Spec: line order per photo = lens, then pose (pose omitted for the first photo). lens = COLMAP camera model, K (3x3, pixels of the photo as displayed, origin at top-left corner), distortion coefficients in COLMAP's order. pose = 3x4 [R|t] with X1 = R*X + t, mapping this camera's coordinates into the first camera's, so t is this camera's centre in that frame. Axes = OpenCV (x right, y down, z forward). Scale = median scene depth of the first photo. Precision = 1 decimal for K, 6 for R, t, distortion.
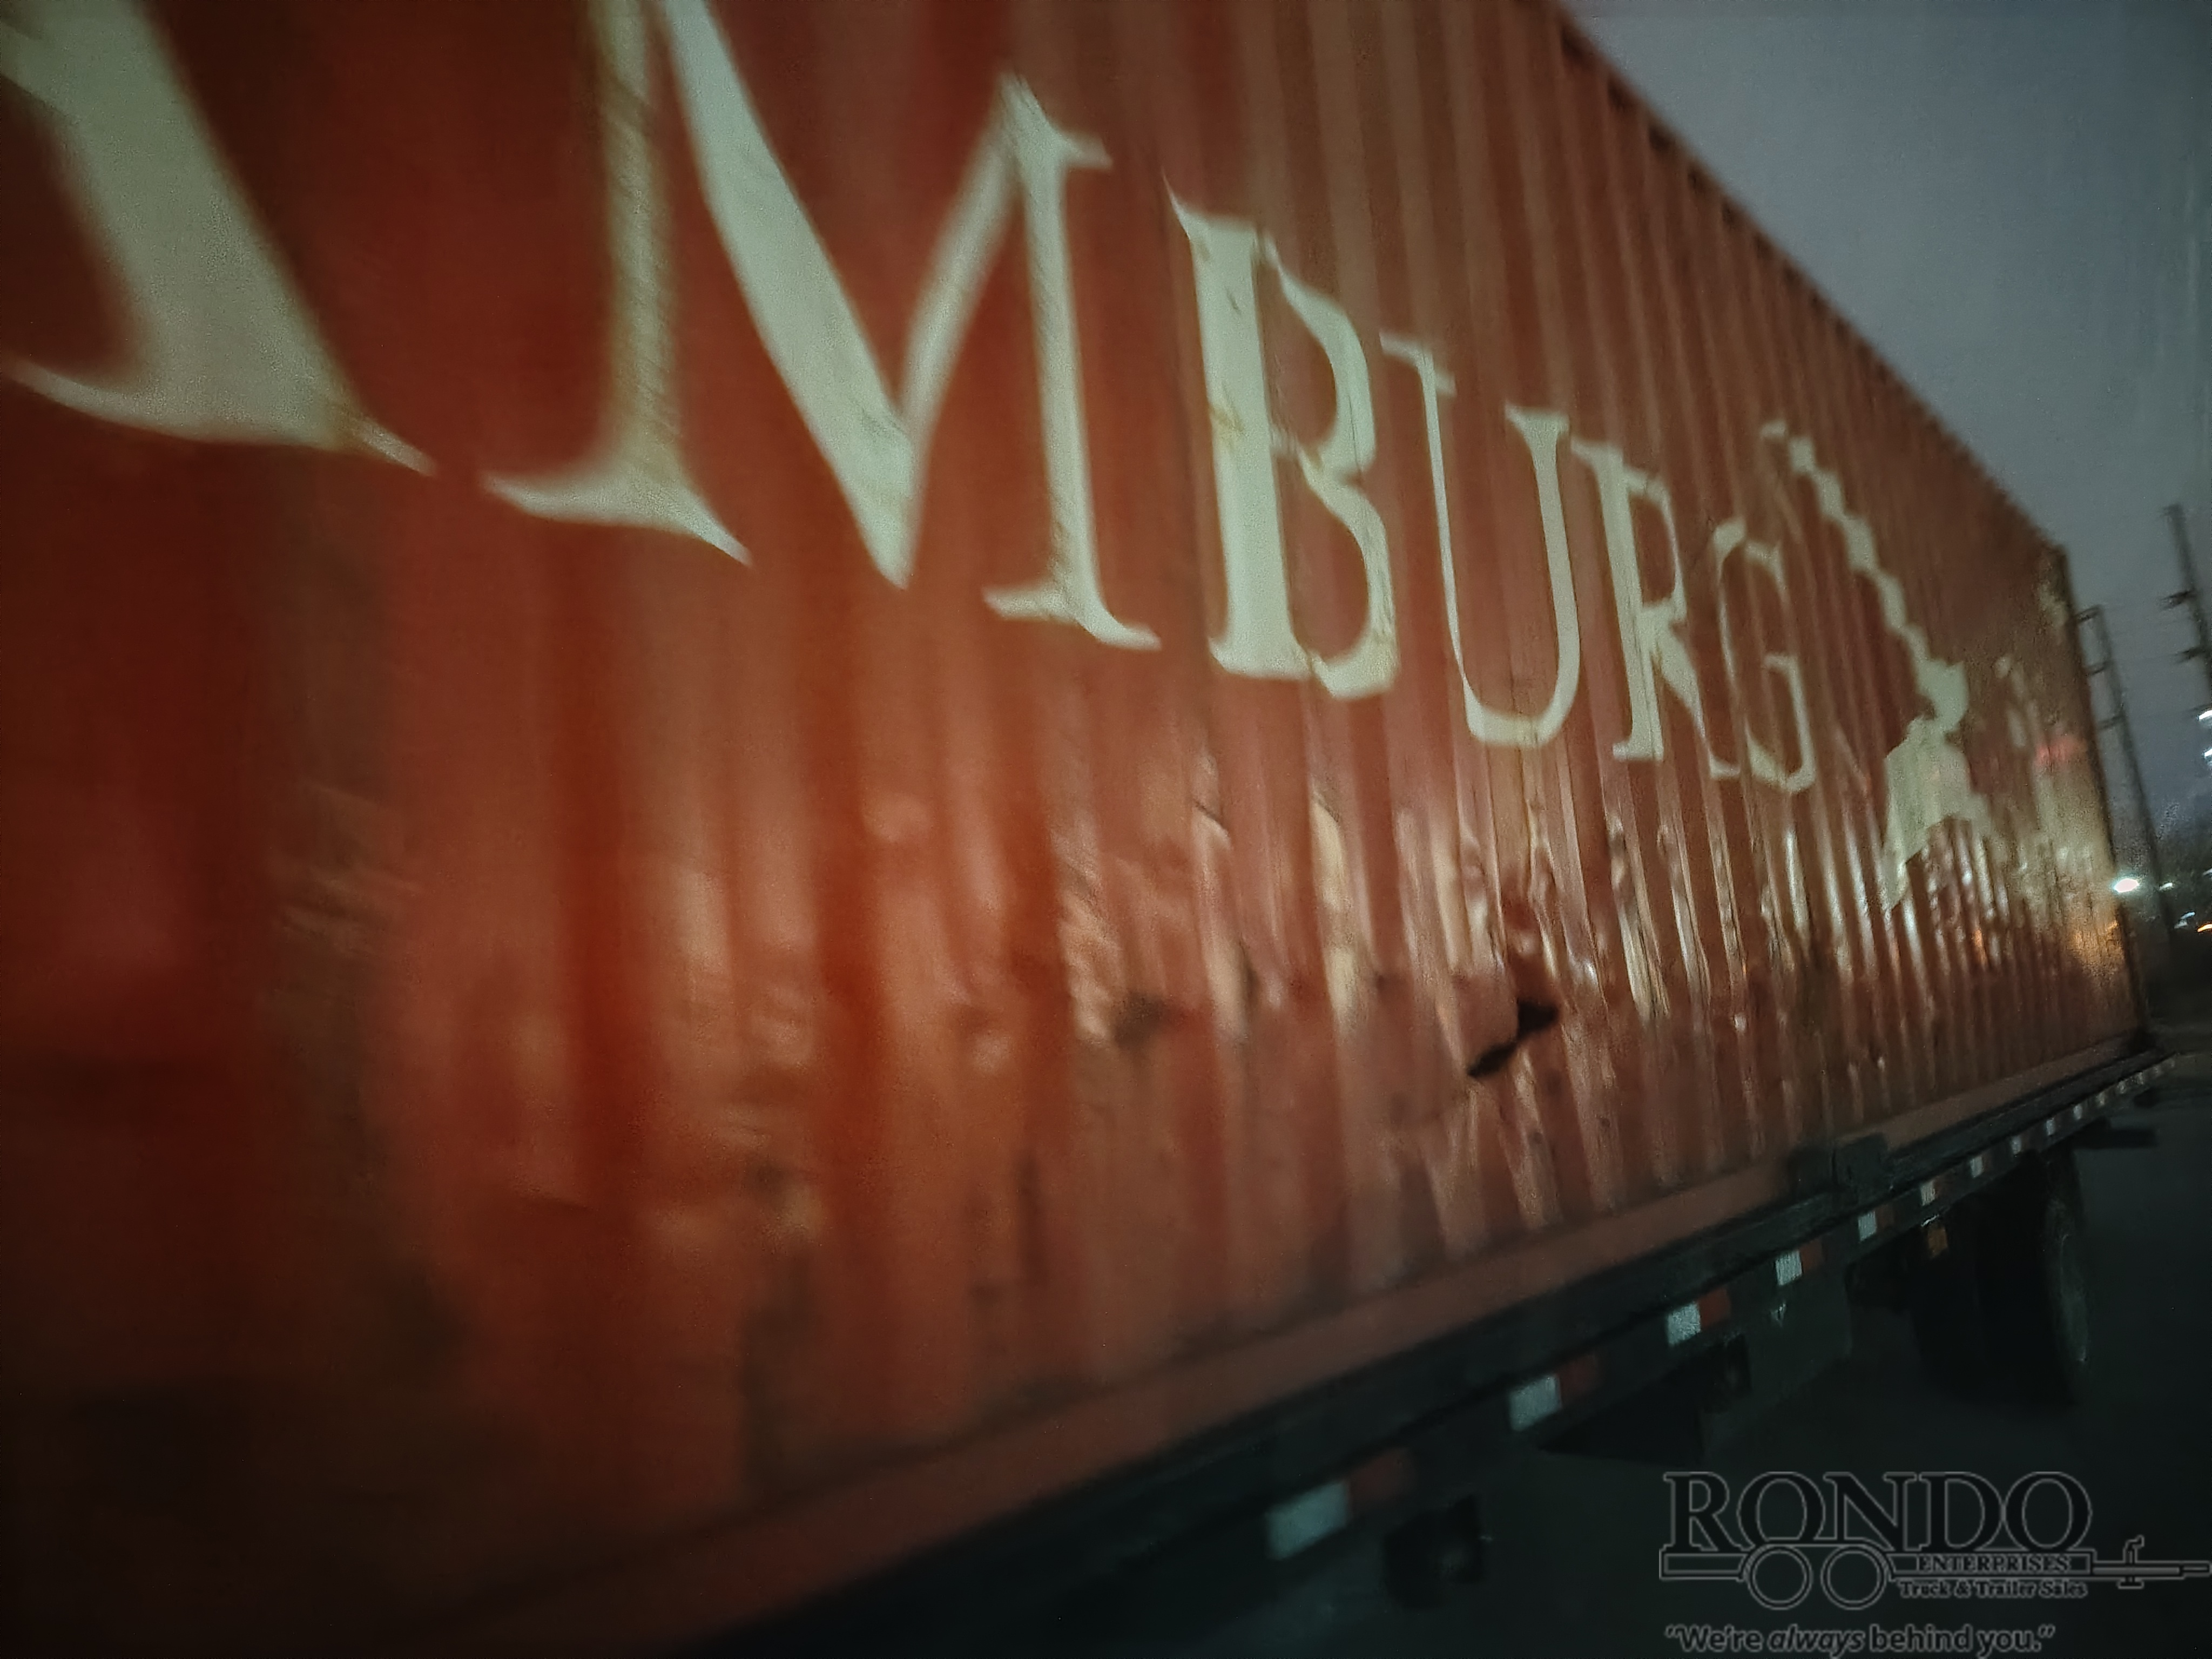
lens RADIAL K [[1573.6, 0, 1106.0], [0, 1573.6, 829.5], [0, 0, 1]] dist [0.180486, -0.000219]
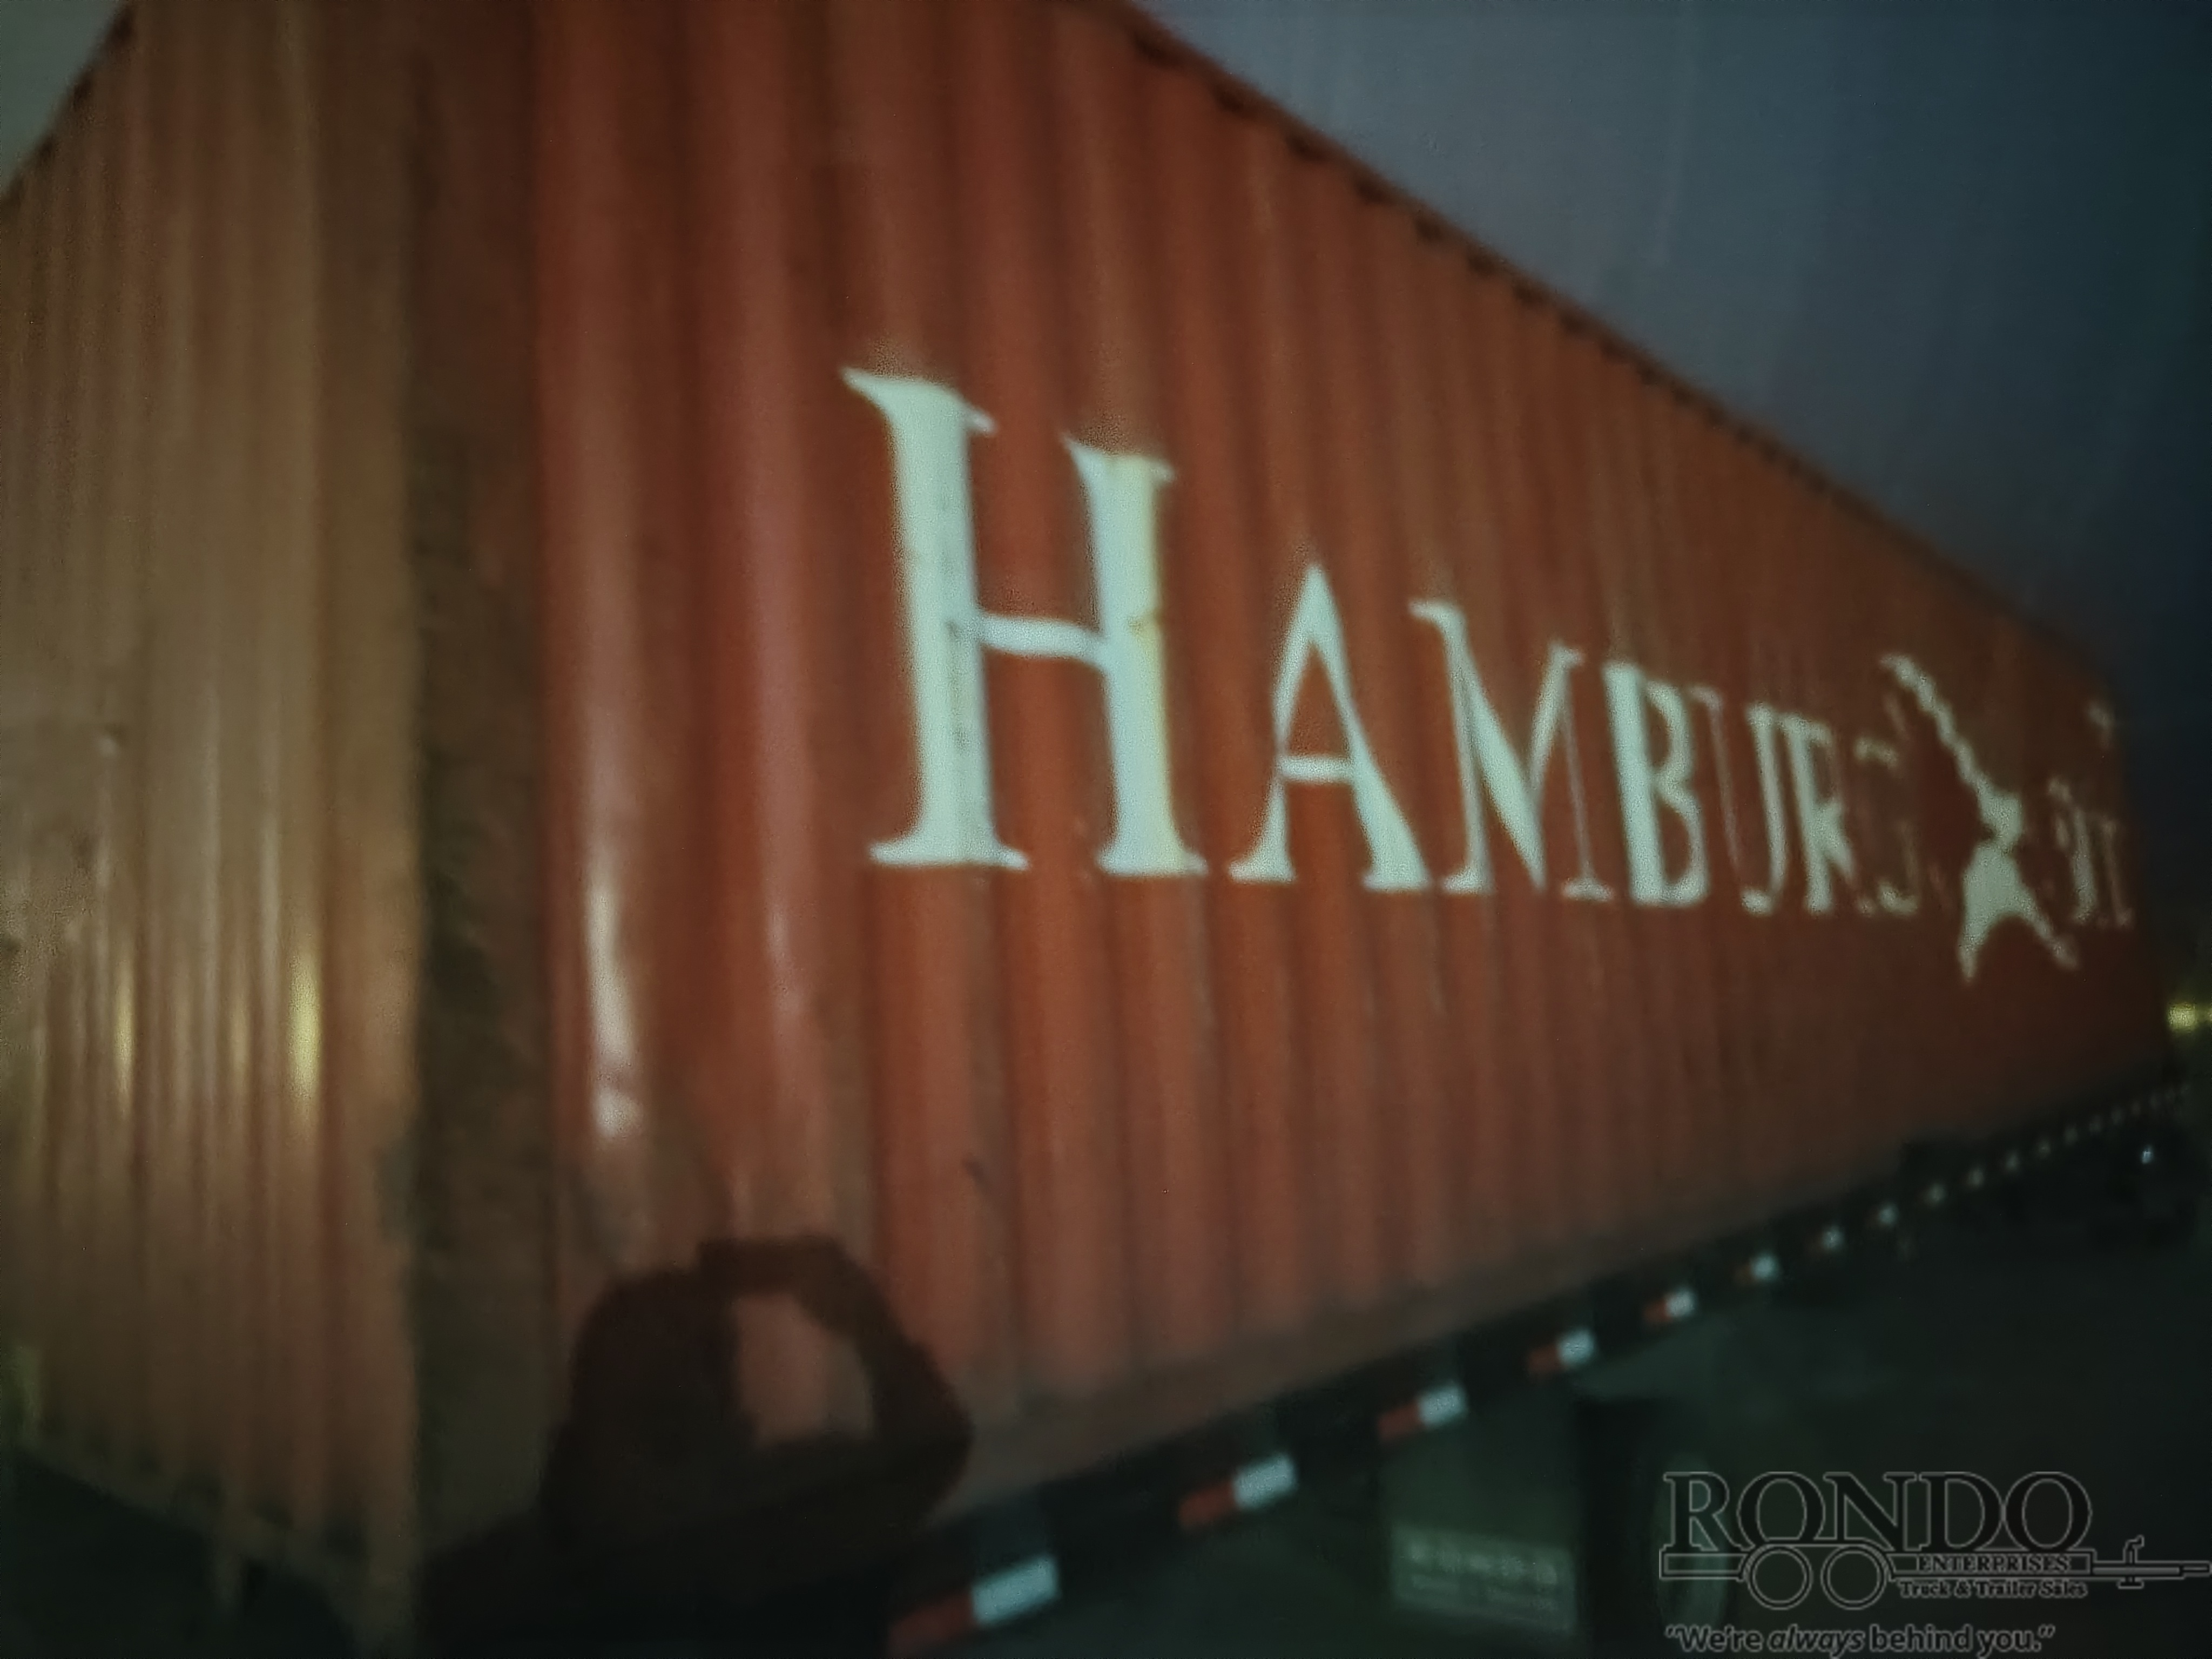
lens RADIAL K [[1524.6, 0, 1106.0], [0, 1524.6, 829.5], [0, 0, 1]] dist [0.000727, 0.000625]
pose [[0.997524, 0.013893, -0.068941, -0.294552], [-0.013709, 0.999901, 0.003142, -0.118017], [0.068978, -0.002189, 0.997616, -0.629291]]
